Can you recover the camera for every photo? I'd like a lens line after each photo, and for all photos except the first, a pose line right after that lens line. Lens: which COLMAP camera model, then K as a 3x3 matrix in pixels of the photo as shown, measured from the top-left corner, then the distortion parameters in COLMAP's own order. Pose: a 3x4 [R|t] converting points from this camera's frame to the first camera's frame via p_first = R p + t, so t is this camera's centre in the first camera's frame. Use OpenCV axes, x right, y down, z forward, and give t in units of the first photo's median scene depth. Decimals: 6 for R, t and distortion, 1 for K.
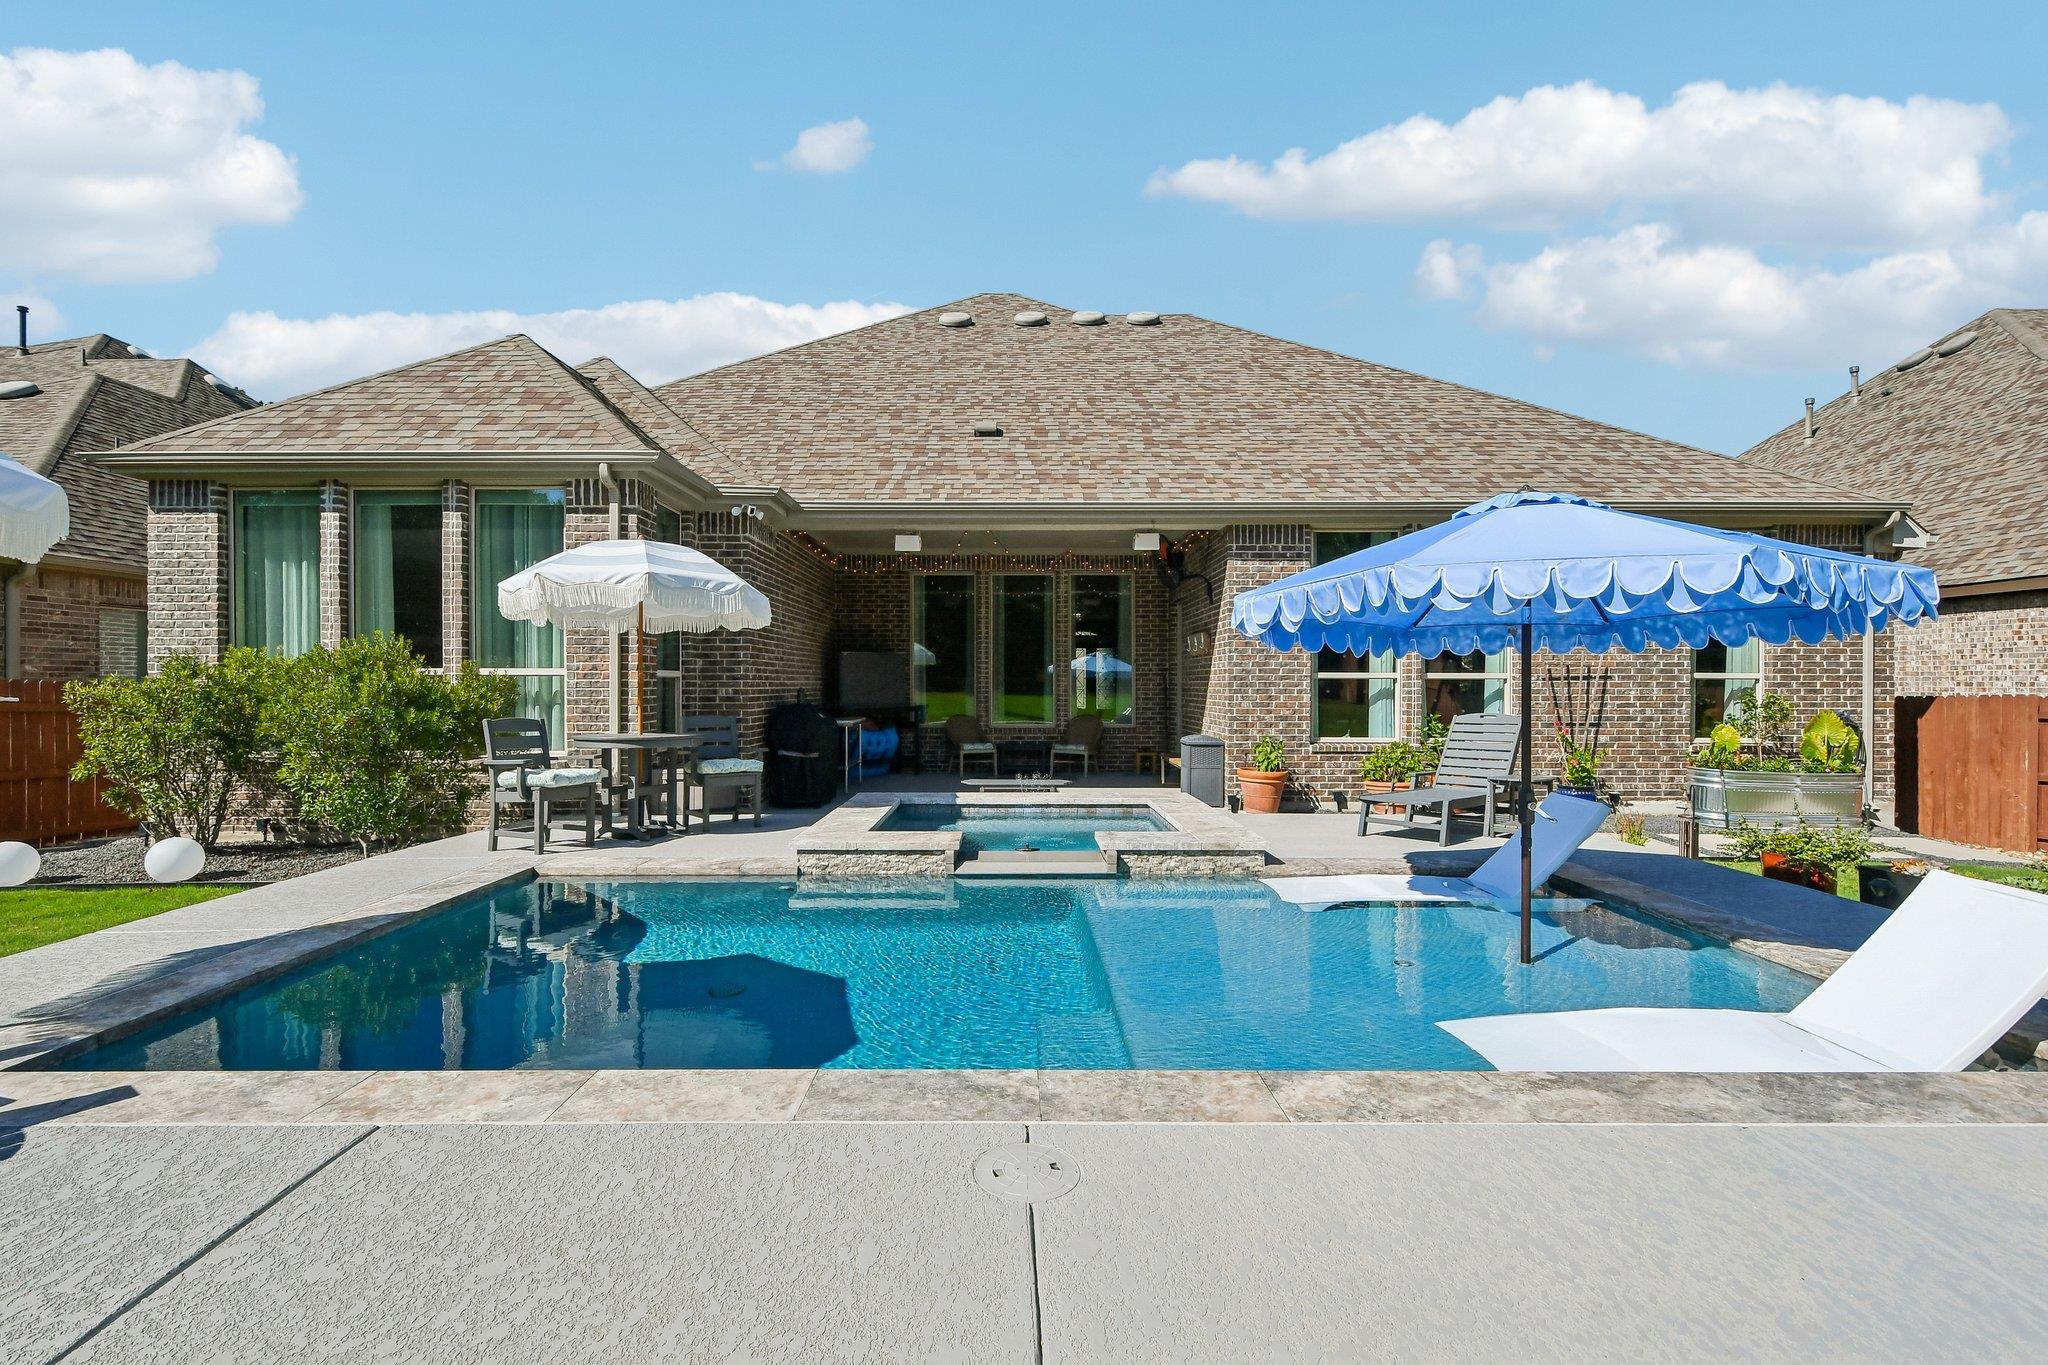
lens RADIAL K [[922.8, 0, 1024.0], [0, 922.8, 682.5], [0, 0, 1]] dist [0.004097, -0.006289]
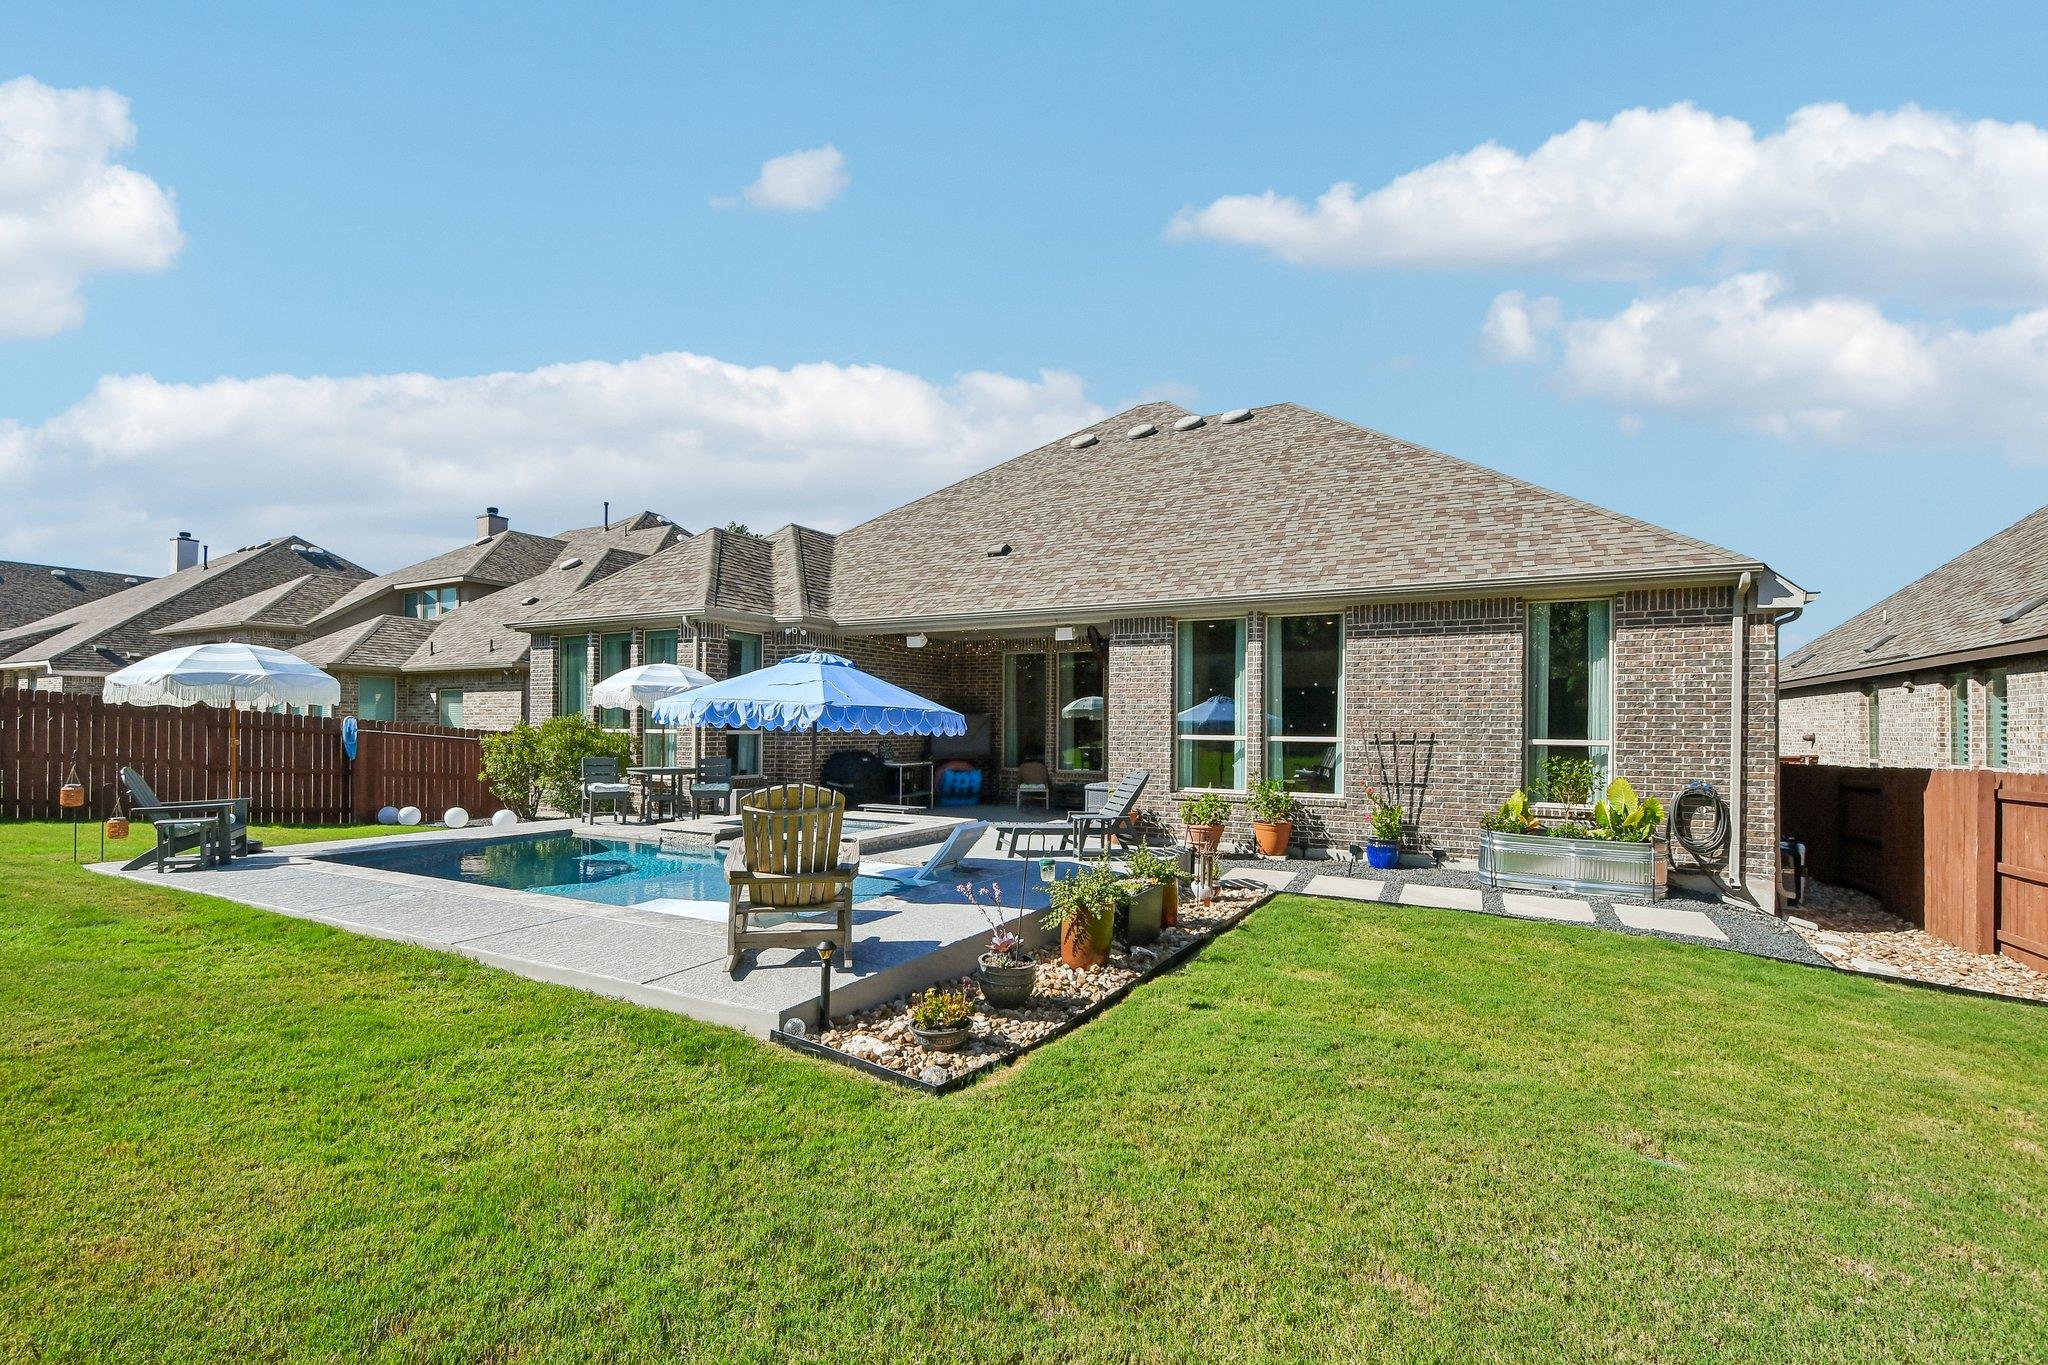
lens RADIAL K [[897.1, 0, 999.4], [0, 897.1, 715.4], [0, 0, 1]] dist [0.003527, -0.005385]
pose [[0.876319, 0.000899, -0.481730, 0.685539], [-0.006637, 0.999926, -0.010207, -0.022817], [0.481685, 0.012142, 0.876260, -0.169472]]
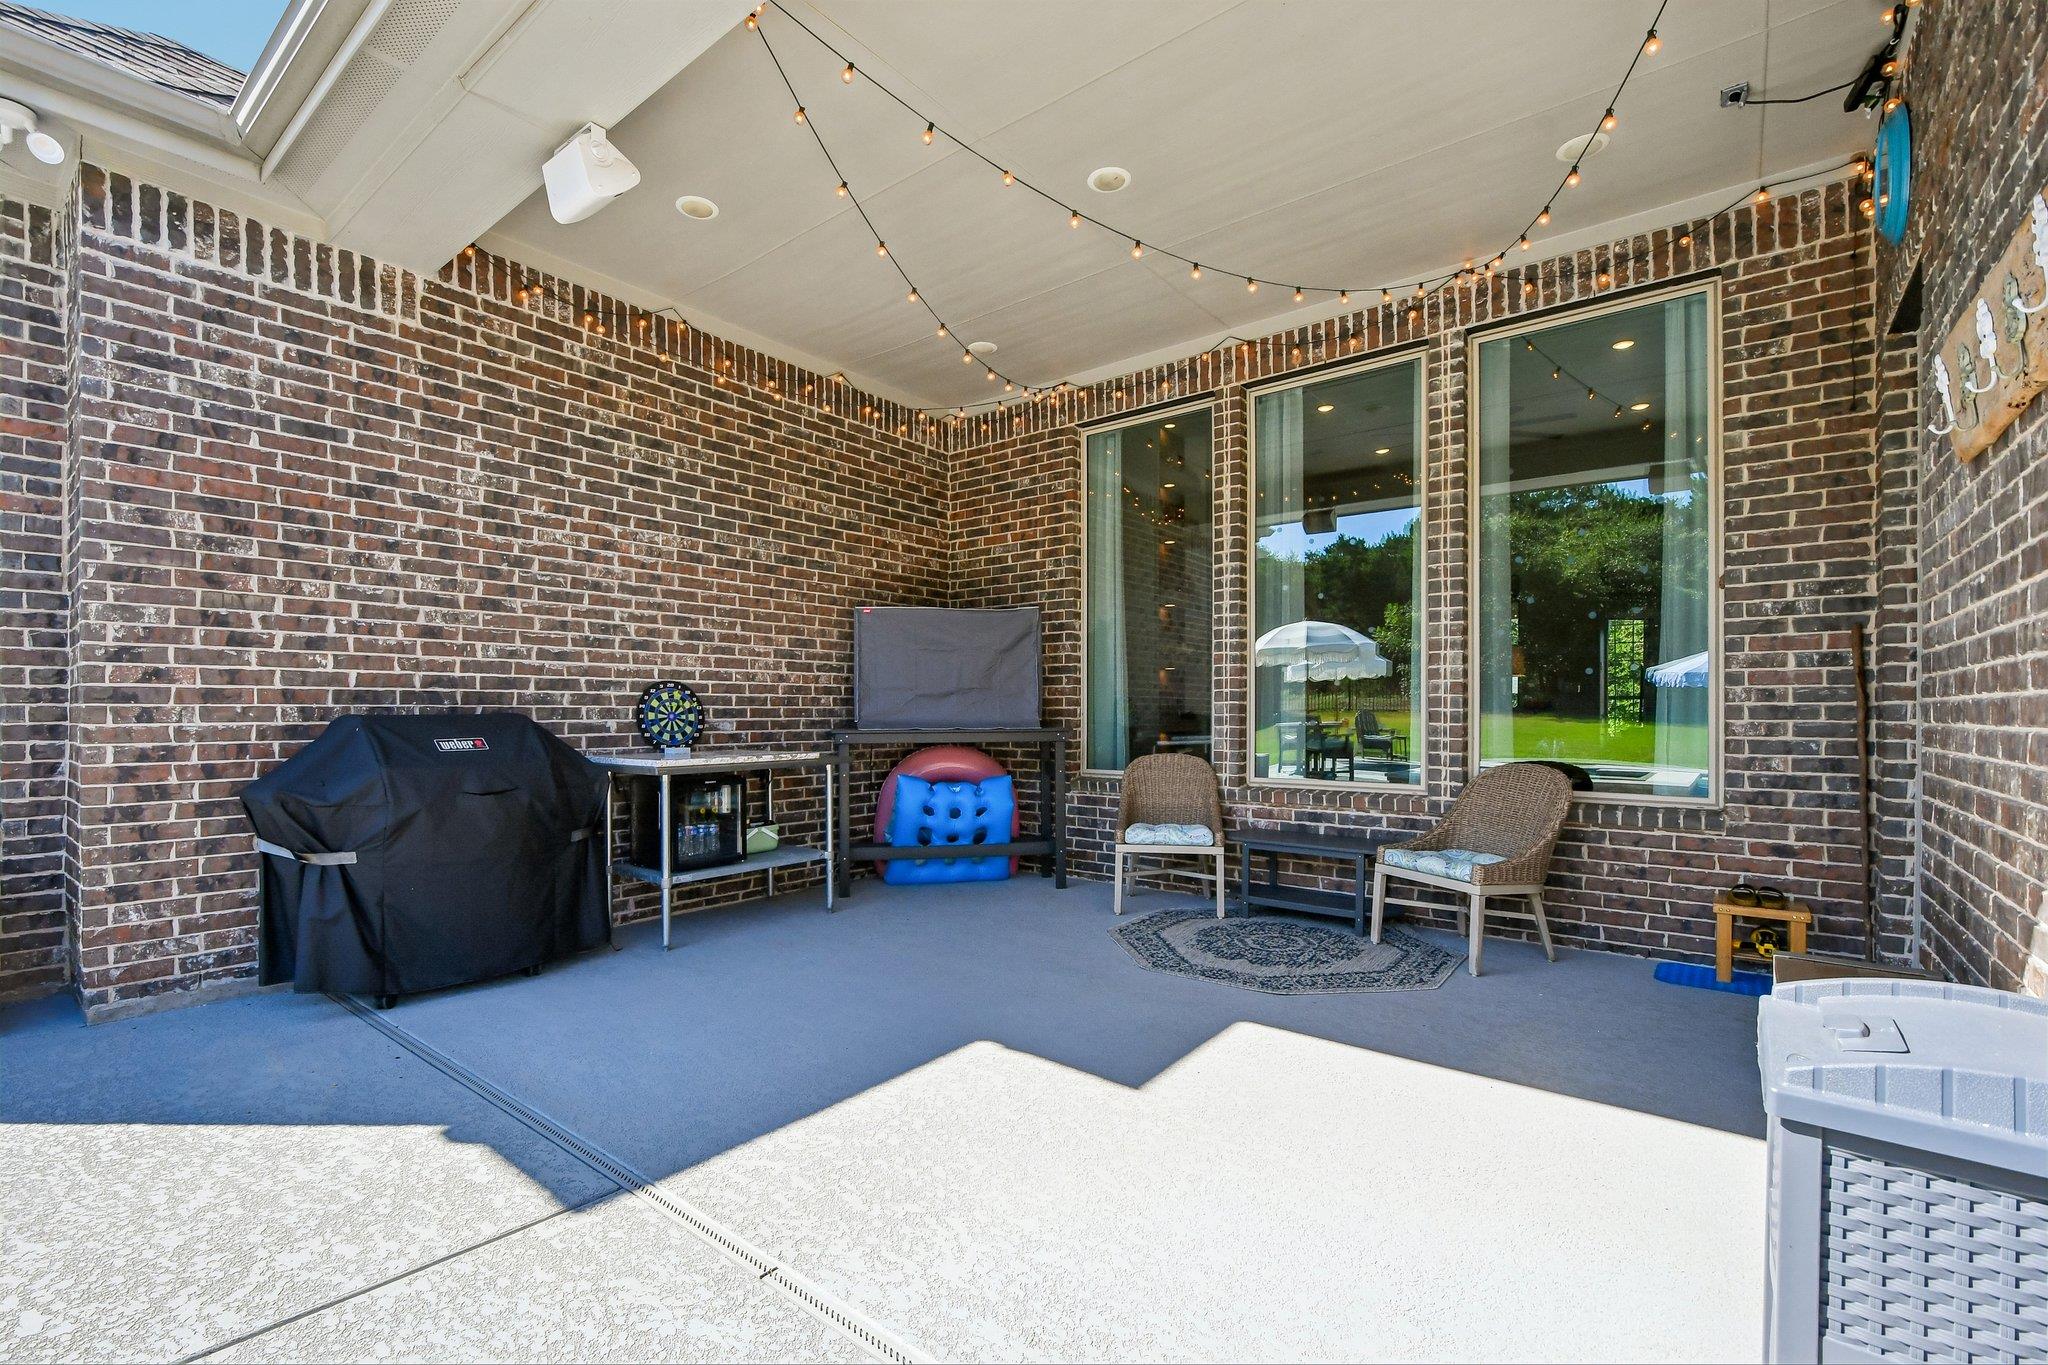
lens RADIAL K [[897.1, 0, 999.4], [0, 897.1, 715.4], [0, 0, 1]] dist [0.003527, -0.005385]
pose [[0.782843, 0.000980, -0.622218, 0.167806], [0.000103, 0.999999, 0.001705, 0.024898], [0.622219, -0.001399, 0.782842, 0.883836]]
